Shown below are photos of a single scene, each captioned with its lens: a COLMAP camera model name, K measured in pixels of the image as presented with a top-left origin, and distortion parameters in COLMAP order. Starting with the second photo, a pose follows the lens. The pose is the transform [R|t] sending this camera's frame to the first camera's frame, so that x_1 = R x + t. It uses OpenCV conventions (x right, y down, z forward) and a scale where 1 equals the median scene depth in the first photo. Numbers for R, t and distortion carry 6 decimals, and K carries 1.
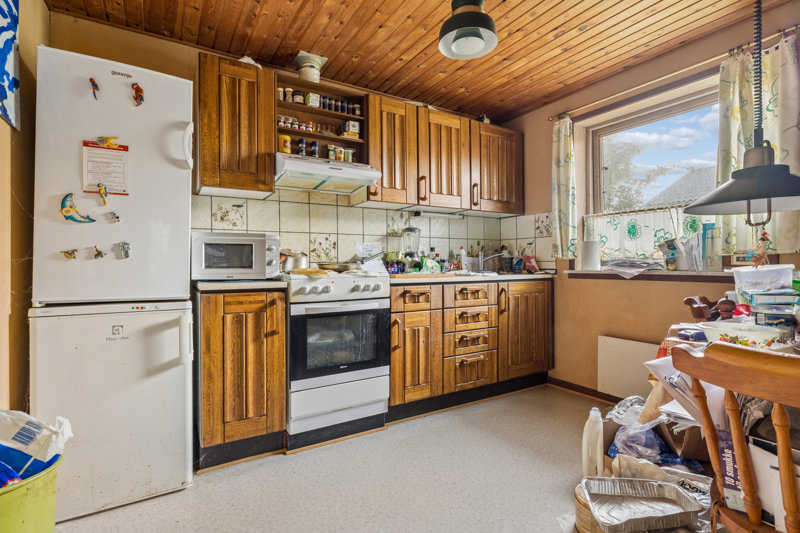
lens RADIAL K [[389.0, 0, 403.1], [0, 389.0, 264.4], [0, 0, 1]] dist [-0.008705, 0.001670]
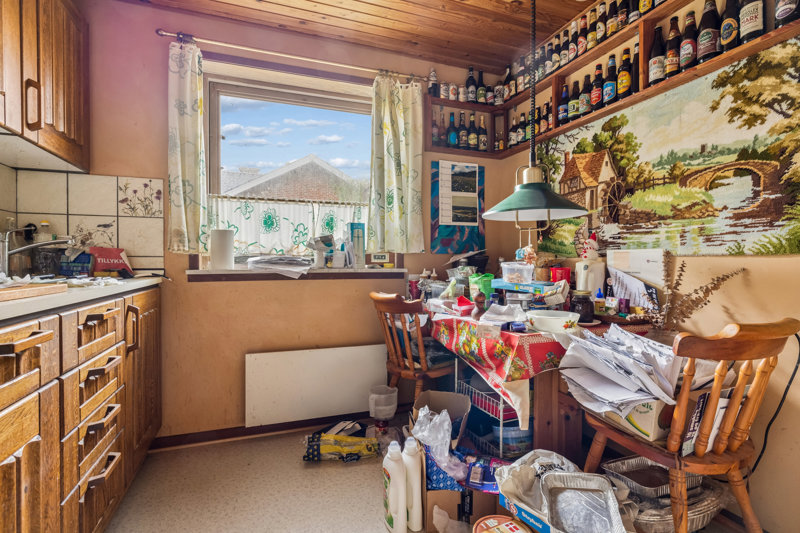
lens RADIAL K [[389.0, 0, 401.8], [0, 389.0, 268.0], [0, 0, 1]] dist [-0.008705, 0.001670]
pose [[0.191834, -0.011796, 0.981357, -0.177442], [-0.001495, 0.999923, 0.012311, 0.002443], [-0.981426, -0.003829, 0.191801, 0.510020]]
